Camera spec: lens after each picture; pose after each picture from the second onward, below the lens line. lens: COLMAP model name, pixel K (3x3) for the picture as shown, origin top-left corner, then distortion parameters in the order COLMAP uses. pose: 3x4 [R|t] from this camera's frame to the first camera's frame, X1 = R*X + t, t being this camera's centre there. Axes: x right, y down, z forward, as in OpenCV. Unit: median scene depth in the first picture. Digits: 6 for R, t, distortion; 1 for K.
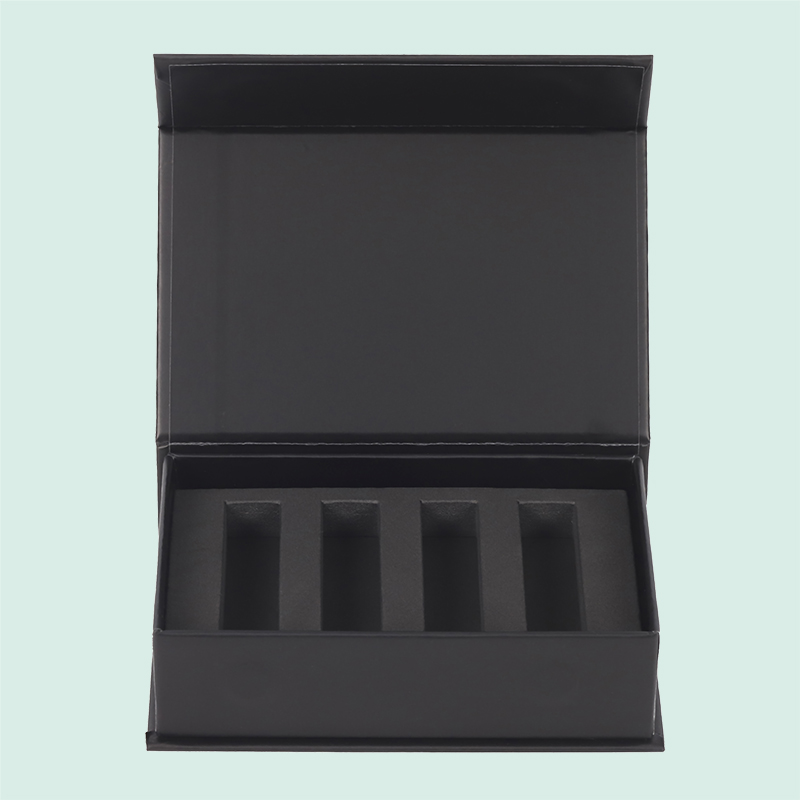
lens RADIAL K [[3469.8, 0, 400.0], [0, 3469.8, 400.0], [0, 0, 1]] dist [-0.033279, 2.281627]
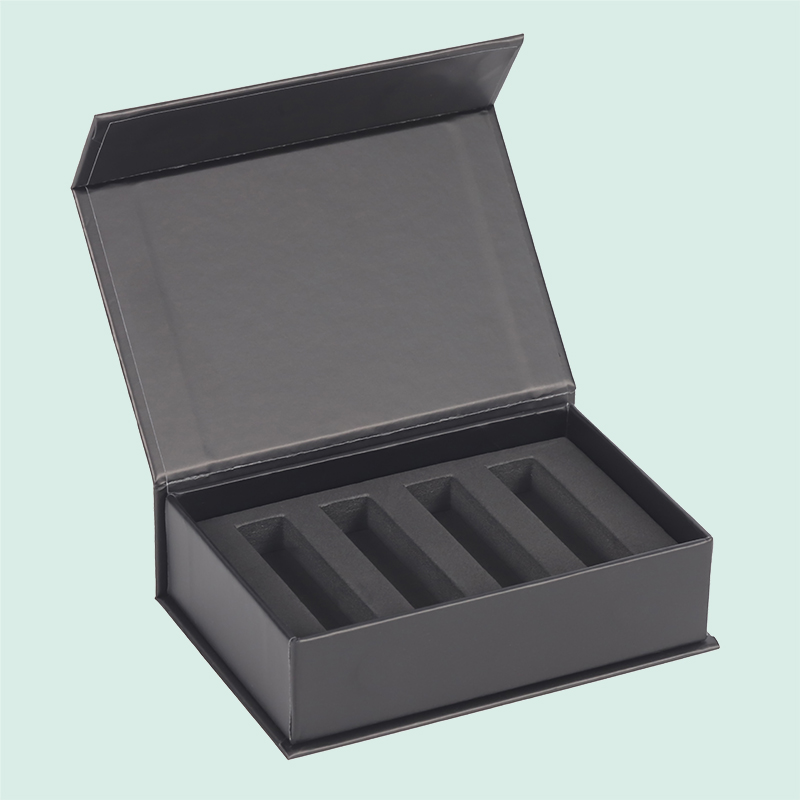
lens RADIAL K [[3469.8, 0, 400.0], [0, 3469.8, 400.0], [0, 0, 1]] dist [-0.033279, 2.281627]
pose [[0.926102, -0.209326, 0.313876, -0.320195], [0.219676, 0.975570, 0.002454, 0.001065], [-0.306721, 0.066679, 0.949461, -0.000228]]
